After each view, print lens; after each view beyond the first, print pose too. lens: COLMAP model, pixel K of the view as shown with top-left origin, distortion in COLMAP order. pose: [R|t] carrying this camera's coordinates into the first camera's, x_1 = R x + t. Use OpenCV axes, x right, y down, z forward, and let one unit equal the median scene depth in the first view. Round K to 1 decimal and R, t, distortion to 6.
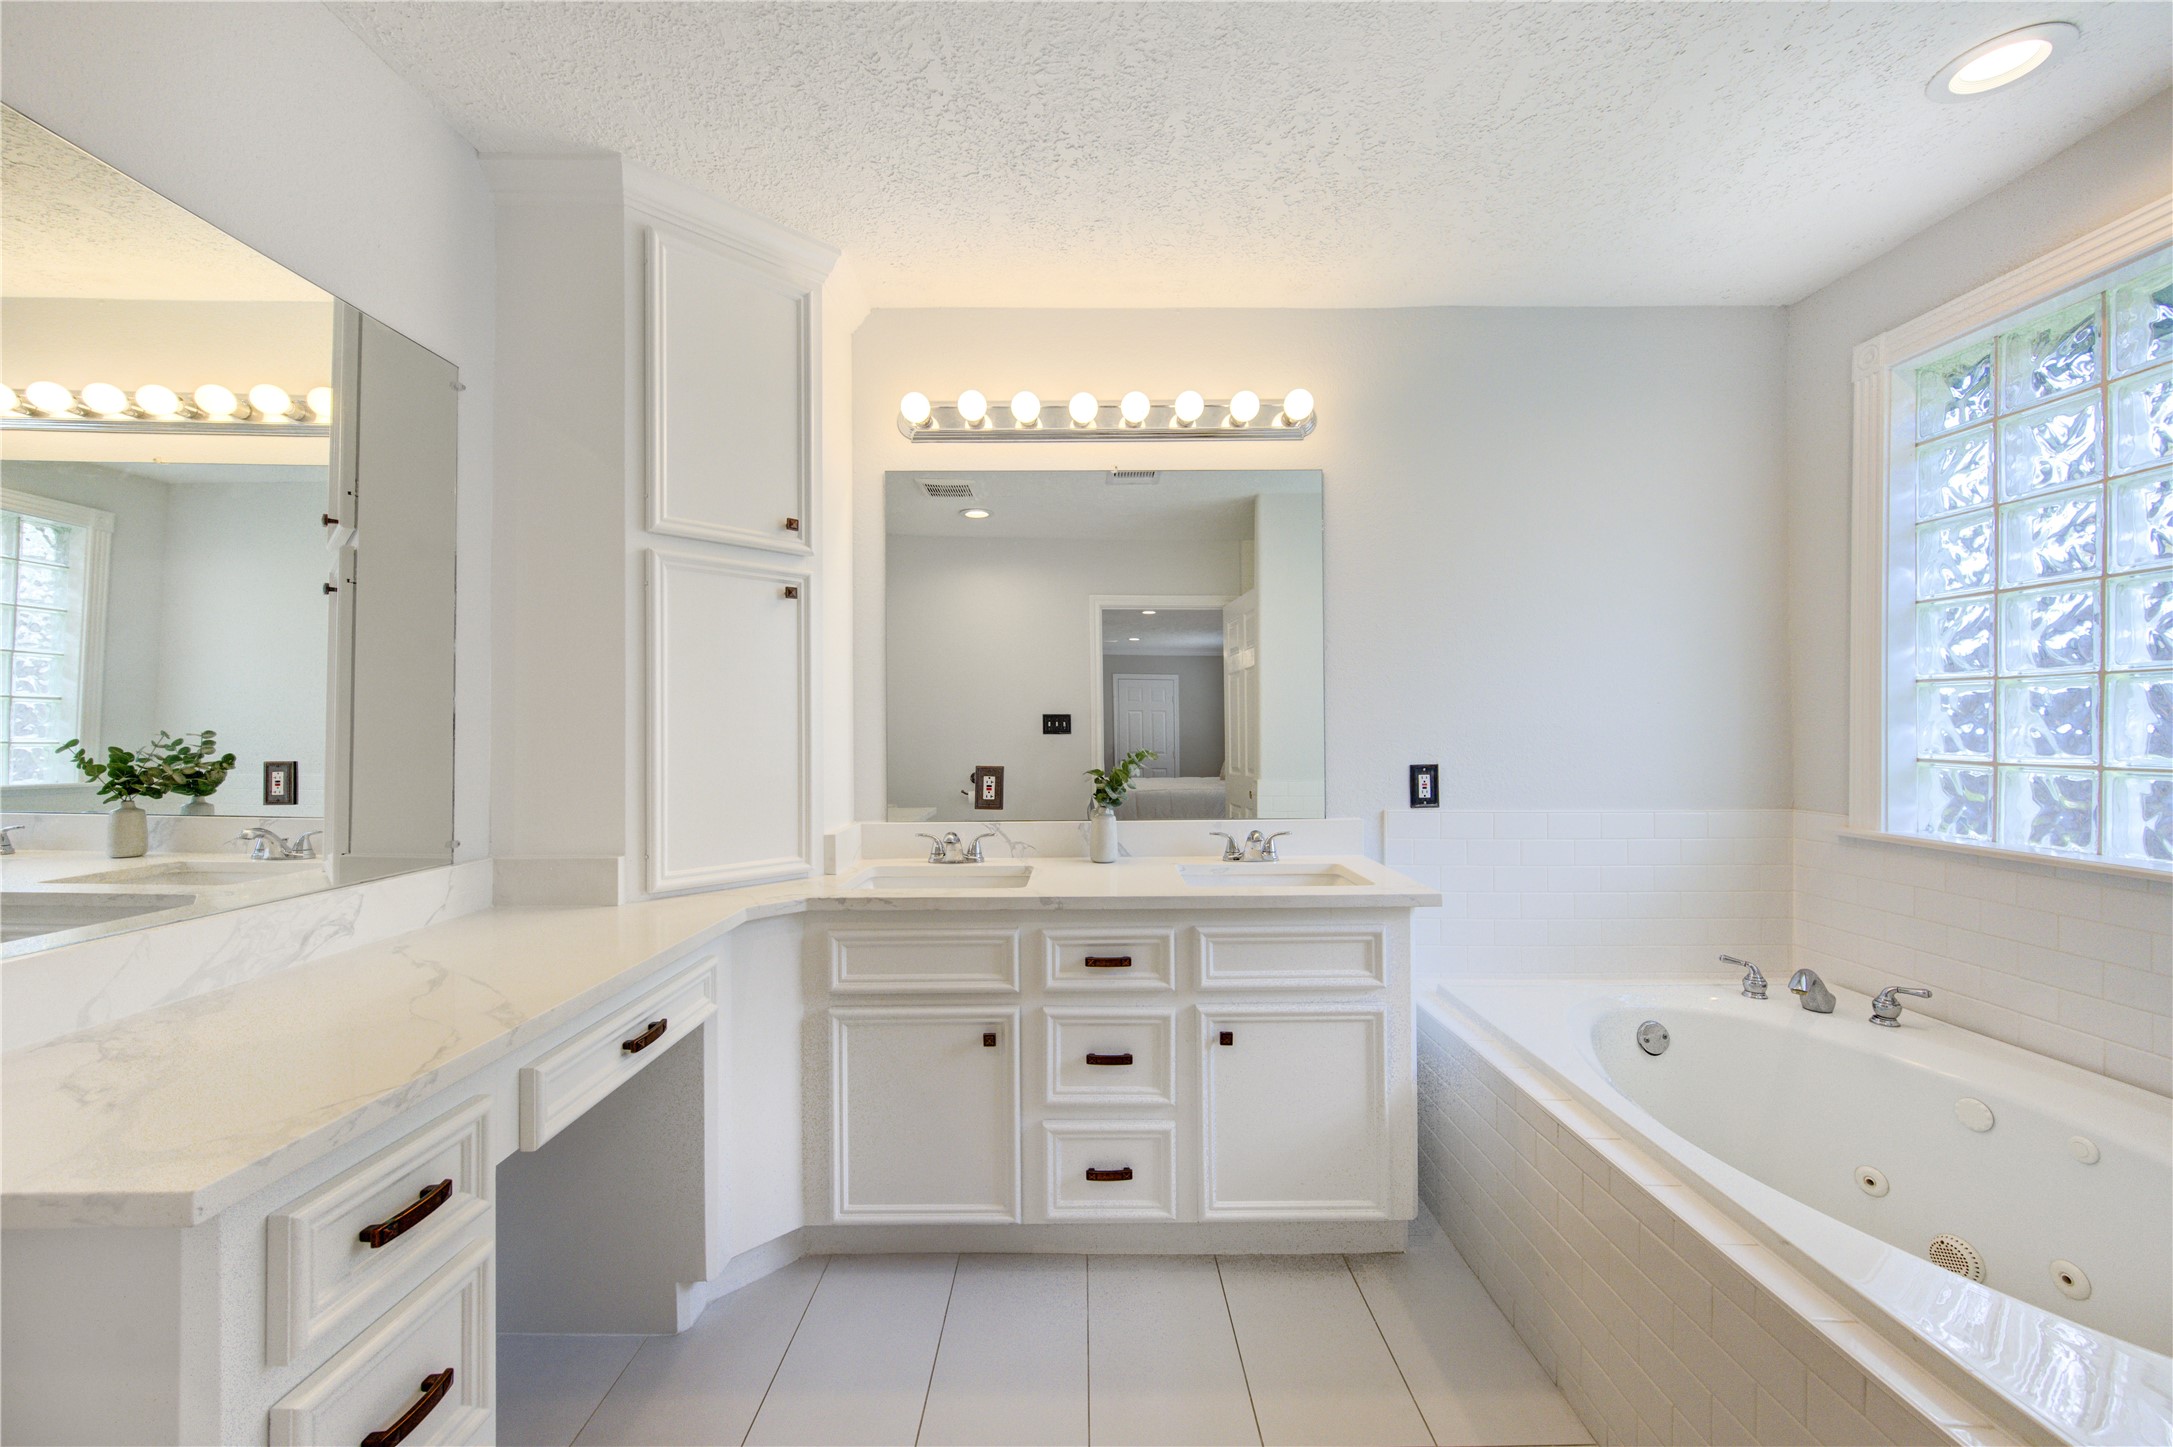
lens RADIAL K [[851.6, 0, 1095.6], [0, 851.6, 726.7], [0, 0, 1]] dist [-0.001024, -0.000454]
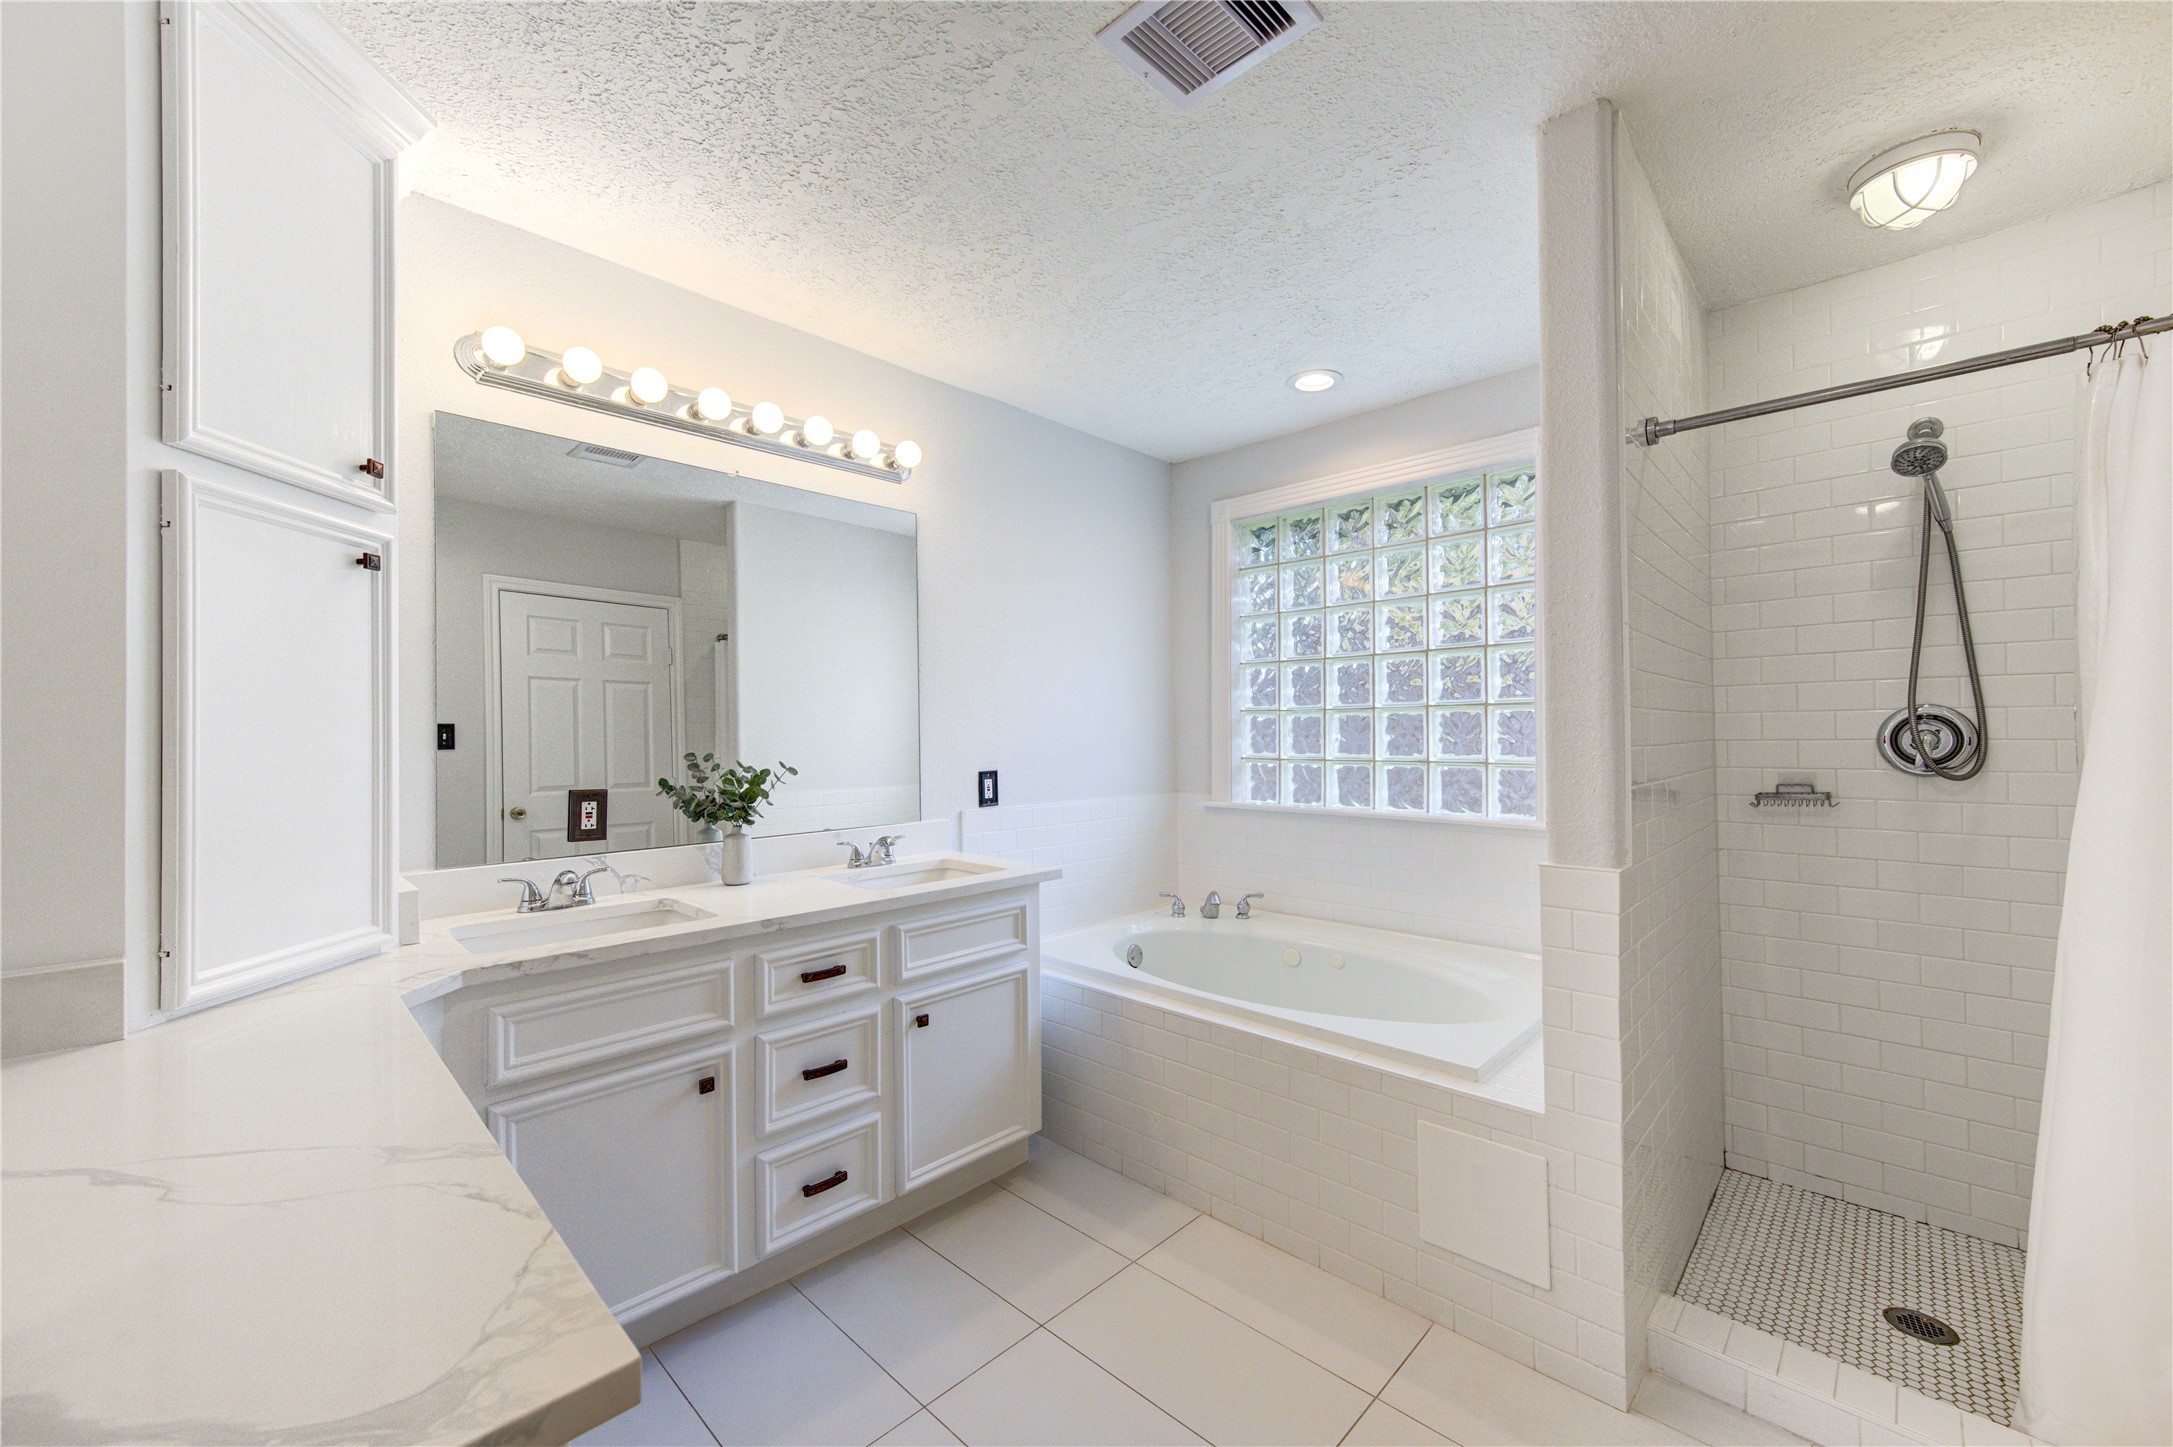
lens RADIAL K [[876.0, 0, 1086.5], [0, 876.0, 723.5], [0, 0, 1]] dist [0.020094, -0.012239]
pose [[0.685841, 0.007356, 0.727714, -0.534360], [0.000908, 0.999939, -0.010964, -0.011911], [-0.727751, 0.008180, 0.685793, 0.046491]]
